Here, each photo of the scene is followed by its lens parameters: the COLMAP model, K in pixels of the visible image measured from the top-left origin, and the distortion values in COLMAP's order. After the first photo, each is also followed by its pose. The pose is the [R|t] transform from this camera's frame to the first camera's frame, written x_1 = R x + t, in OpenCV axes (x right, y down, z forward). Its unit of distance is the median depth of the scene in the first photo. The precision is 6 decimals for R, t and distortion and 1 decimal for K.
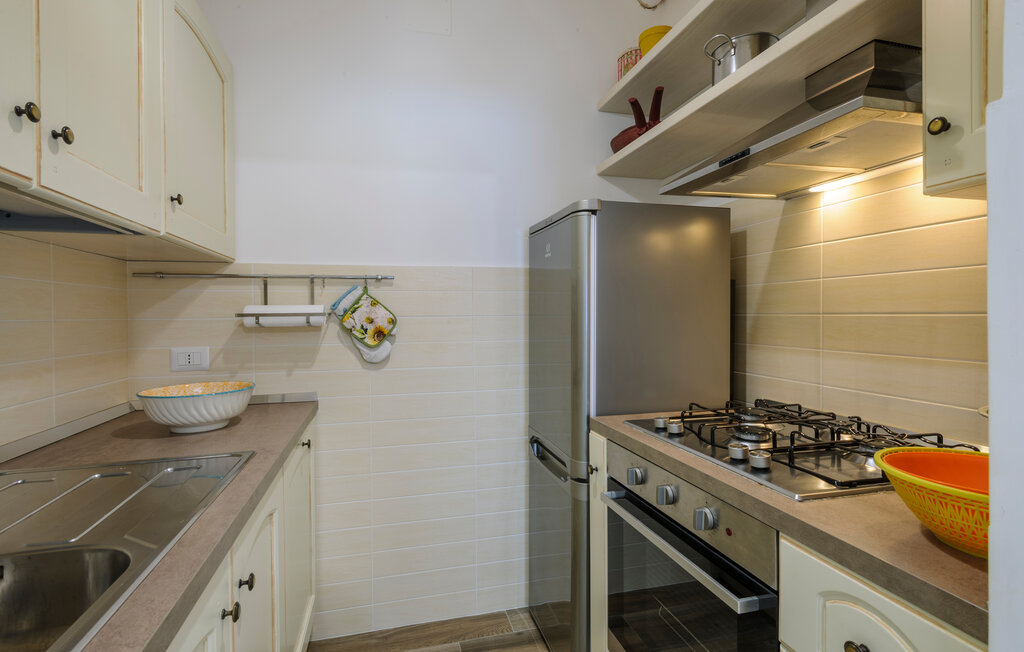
lens RADIAL K [[499.4, 0, 511.5], [0, 499.4, 324.4], [0, 0, 1]] dist [0.002386, -0.000697]
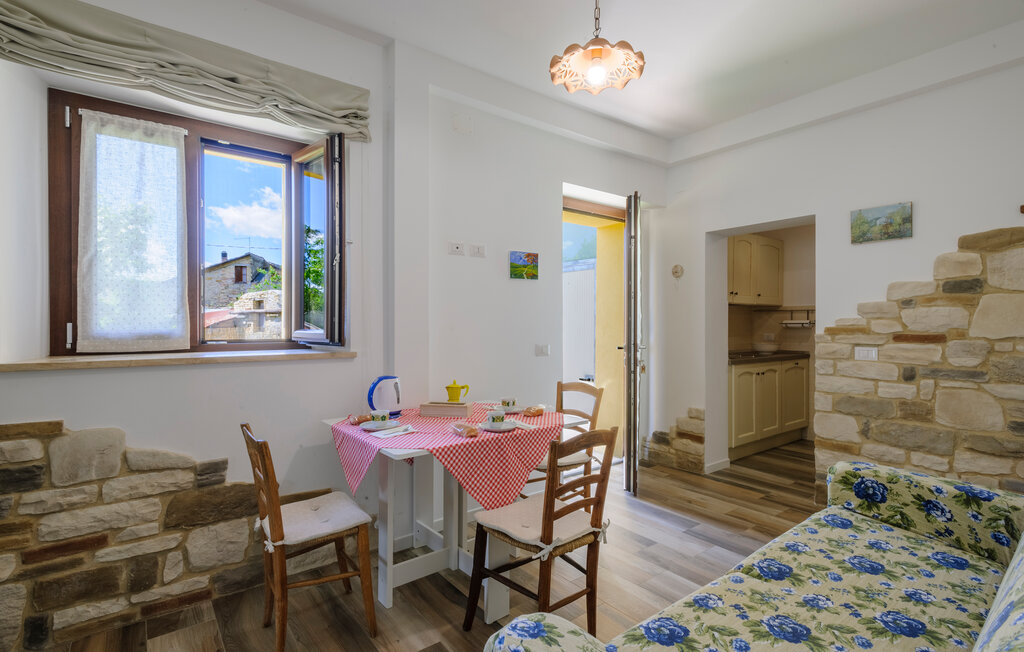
lens RADIAL K [[499.4, 0, 510.7], [0, 499.4, 323.1], [0, 0, 1]] dist [0.002386, -0.000697]
pose [[0.397769, 0.001816, -0.917484, 1.626052], [-0.010624, 0.999940, -0.002627, 0.003632], [0.917424, 0.010793, 0.397765, -1.779515]]
